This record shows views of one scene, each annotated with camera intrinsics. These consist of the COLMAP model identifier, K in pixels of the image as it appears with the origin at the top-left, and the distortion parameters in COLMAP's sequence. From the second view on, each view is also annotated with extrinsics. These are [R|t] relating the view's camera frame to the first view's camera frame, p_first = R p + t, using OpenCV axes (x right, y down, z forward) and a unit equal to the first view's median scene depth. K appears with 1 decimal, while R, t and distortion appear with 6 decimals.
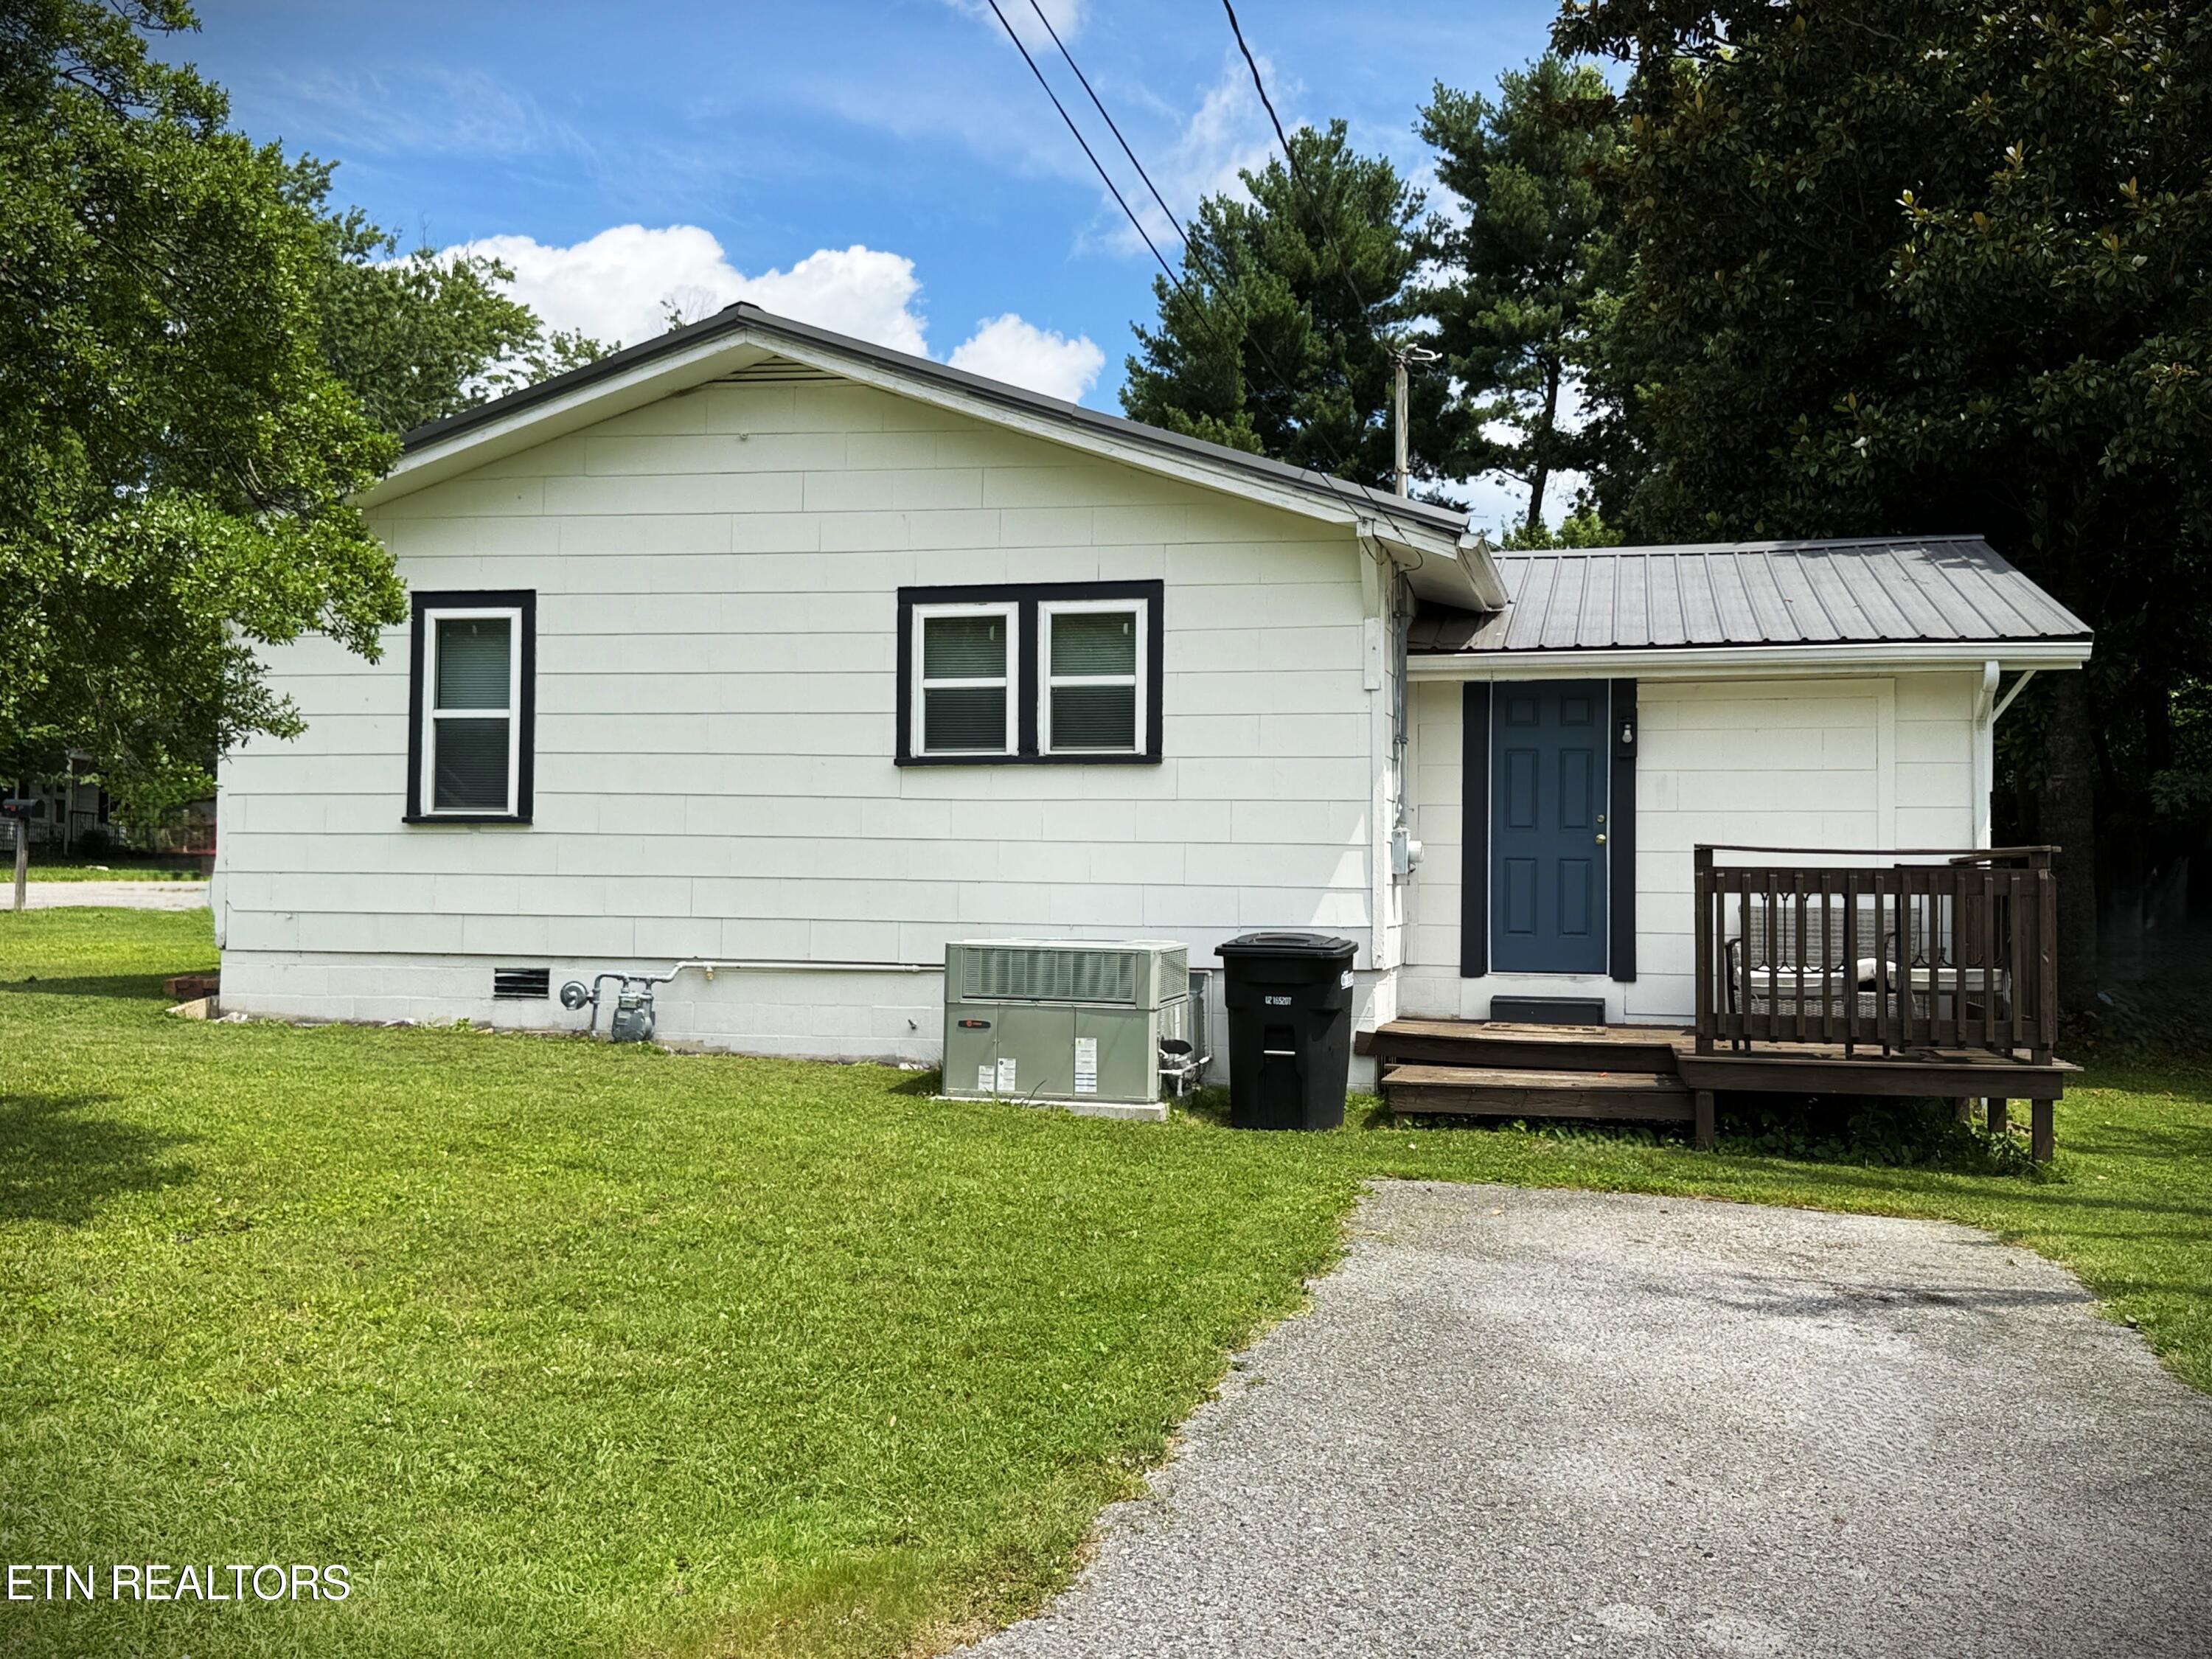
lens RADIAL K [[2165.3, 0, 1106.0], [0, 2165.3, 829.5], [0, 0, 1]] dist [0.075051, -0.007844]
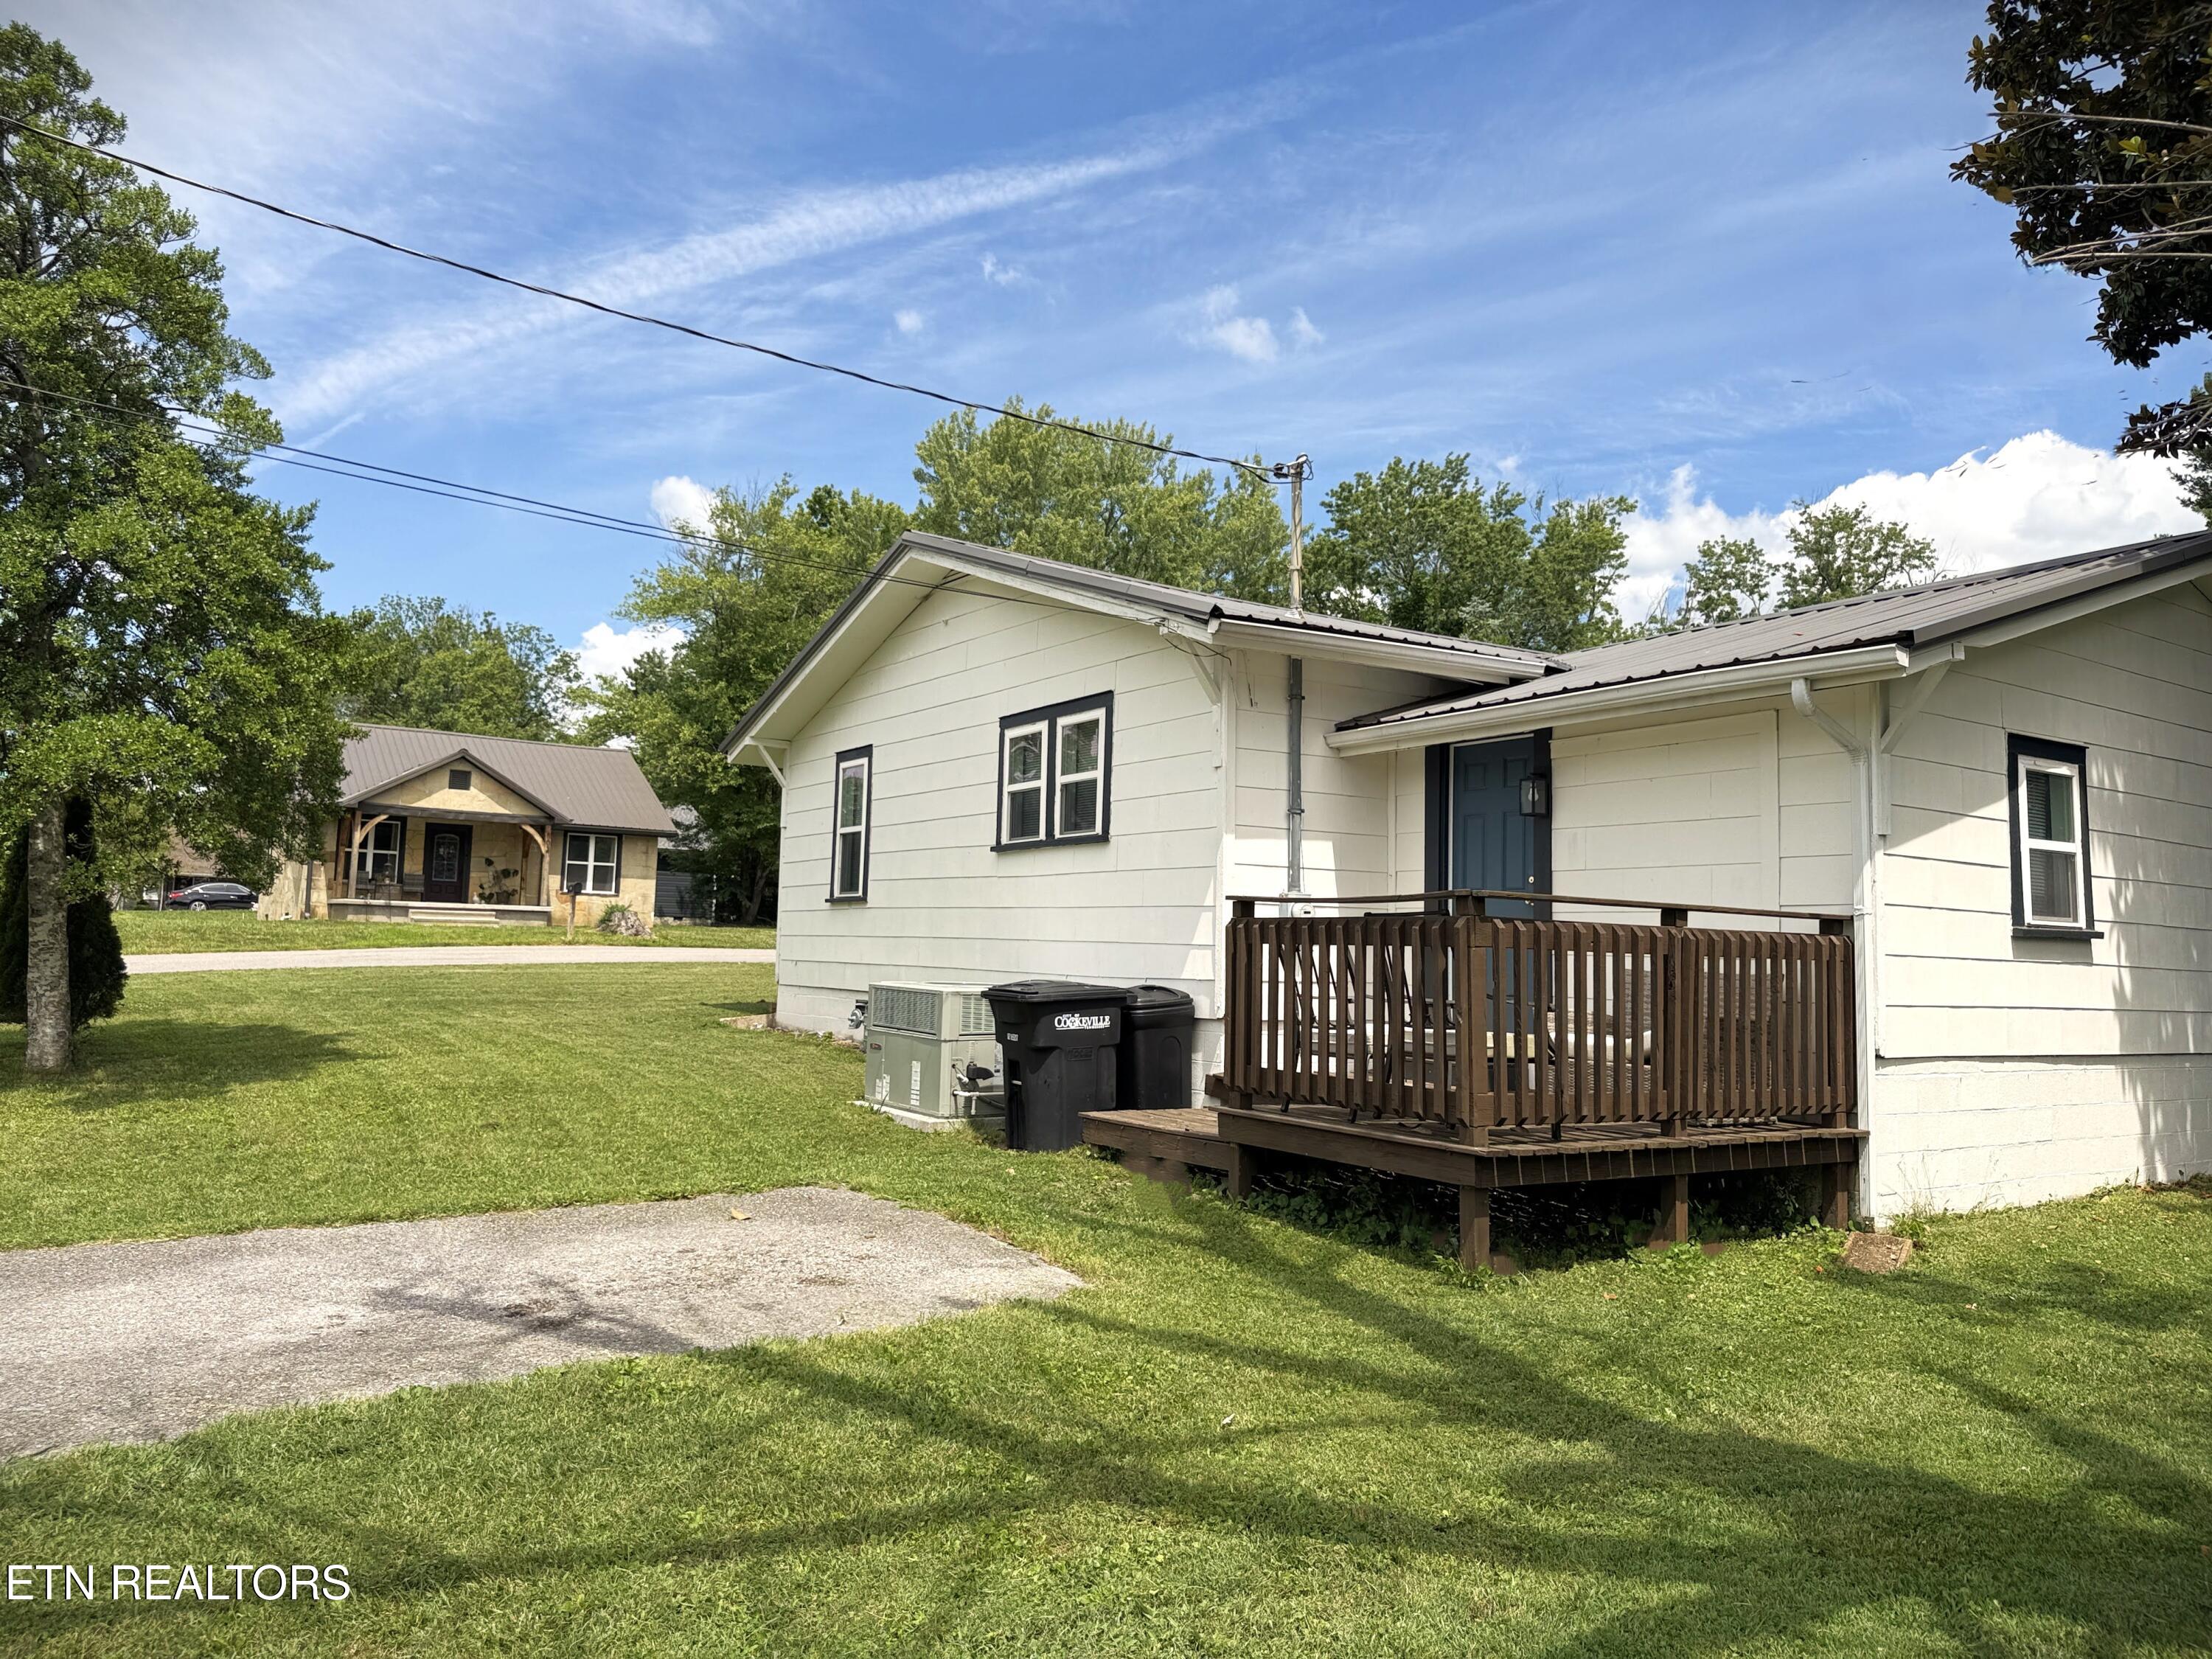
lens RADIAL K [[1583.9, 0, 1106.0], [0, 1583.9, 829.5], [0, 0, 1]] dist [0.067545, -0.099182]
pose [[0.708229, -0.049129, -0.704271, 0.633893], [0.002174, 0.997723, -0.067413, 0.021738], [0.705980, 0.046213, 0.706723, 0.371939]]
